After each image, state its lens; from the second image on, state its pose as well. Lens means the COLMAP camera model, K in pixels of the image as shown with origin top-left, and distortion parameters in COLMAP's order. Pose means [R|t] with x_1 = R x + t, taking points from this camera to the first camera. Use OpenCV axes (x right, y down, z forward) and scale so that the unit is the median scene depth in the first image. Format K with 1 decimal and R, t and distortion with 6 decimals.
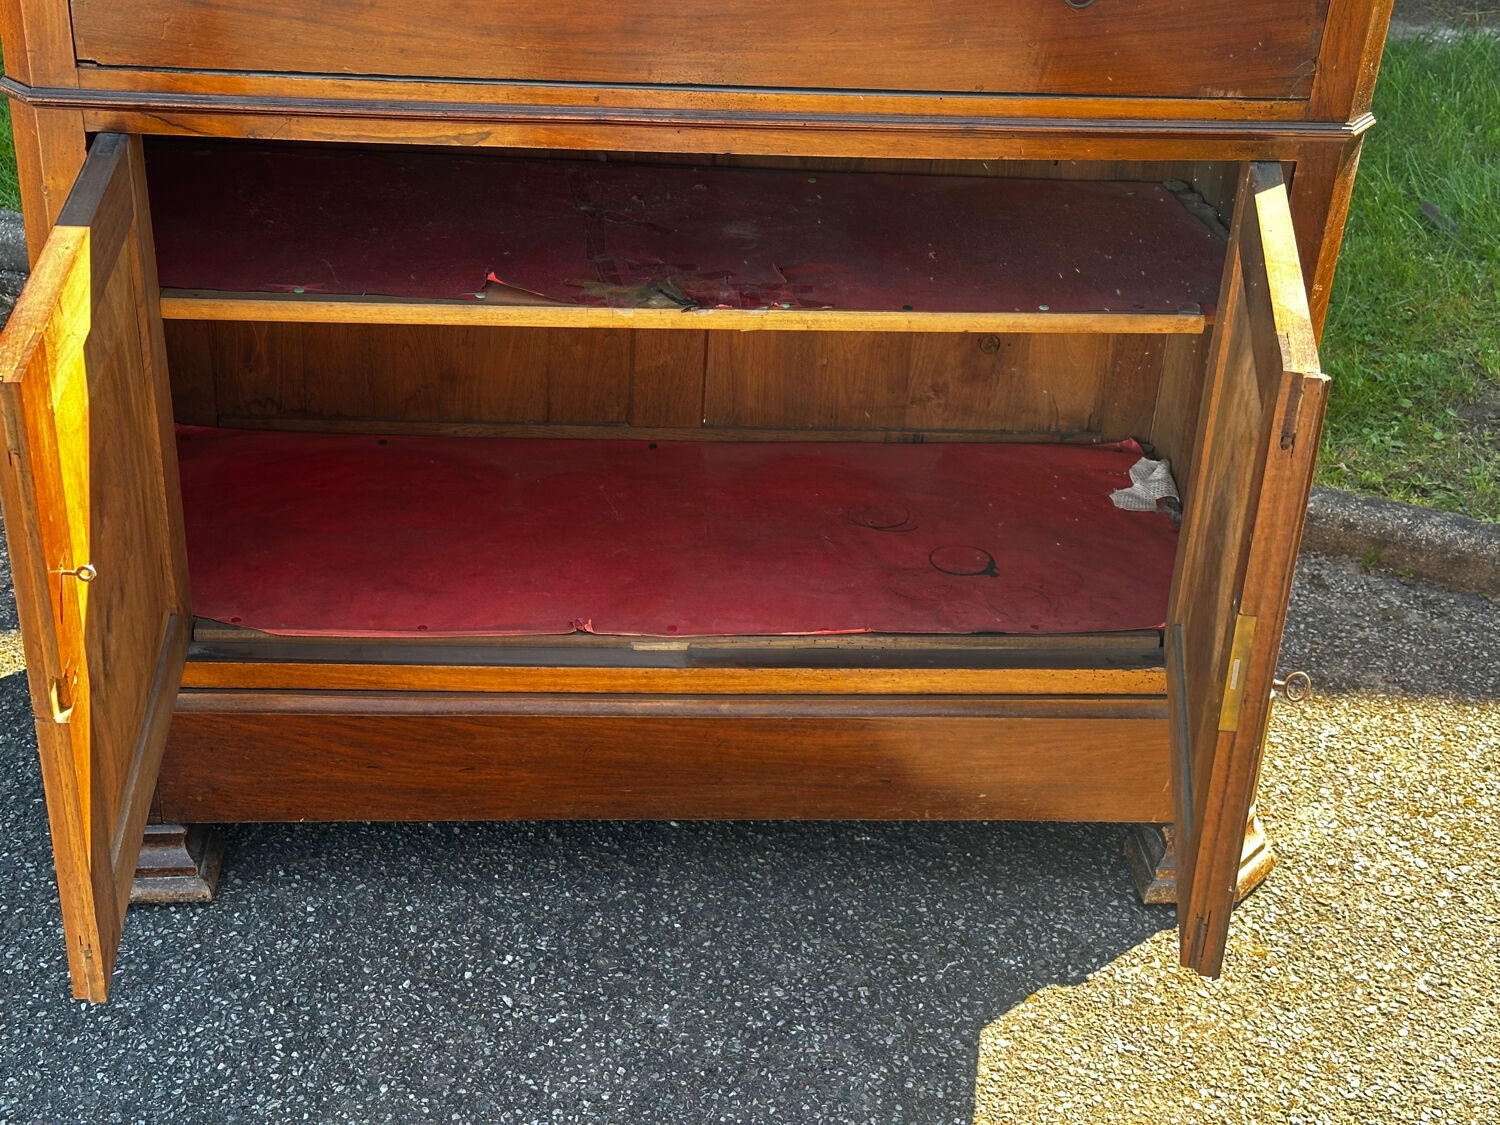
lens RADIAL K [[2096.4, 0, 728.6], [0, 2096.4, 572.7], [0, 0, 1]] dist [0.172428, -0.331446]
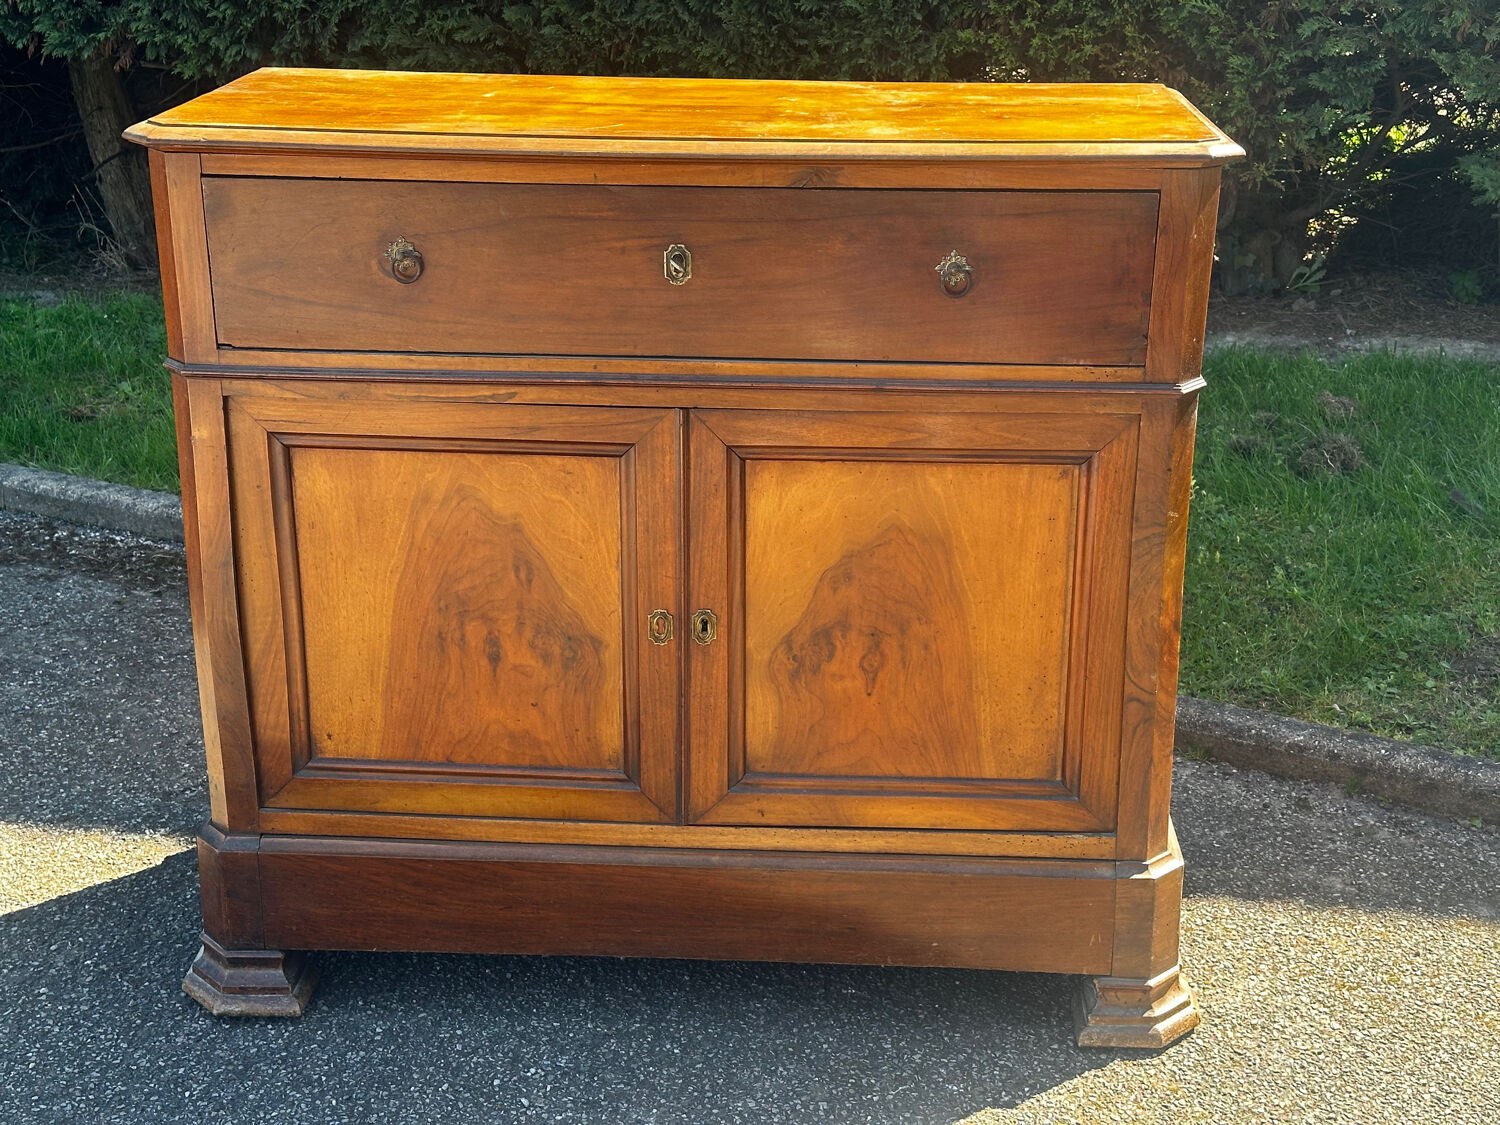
lens RADIAL K [[2118.1, 0, 754.6], [0, 2118.1, 553.4], [0, 0, 1]] dist [0.170900, -0.383906]
pose [[0.992556, 0.000548, -0.121785, 0.165889], [-0.022072, 0.984238, -0.175464, 0.102071], [0.119770, 0.176846, 0.976924, -0.225007]]
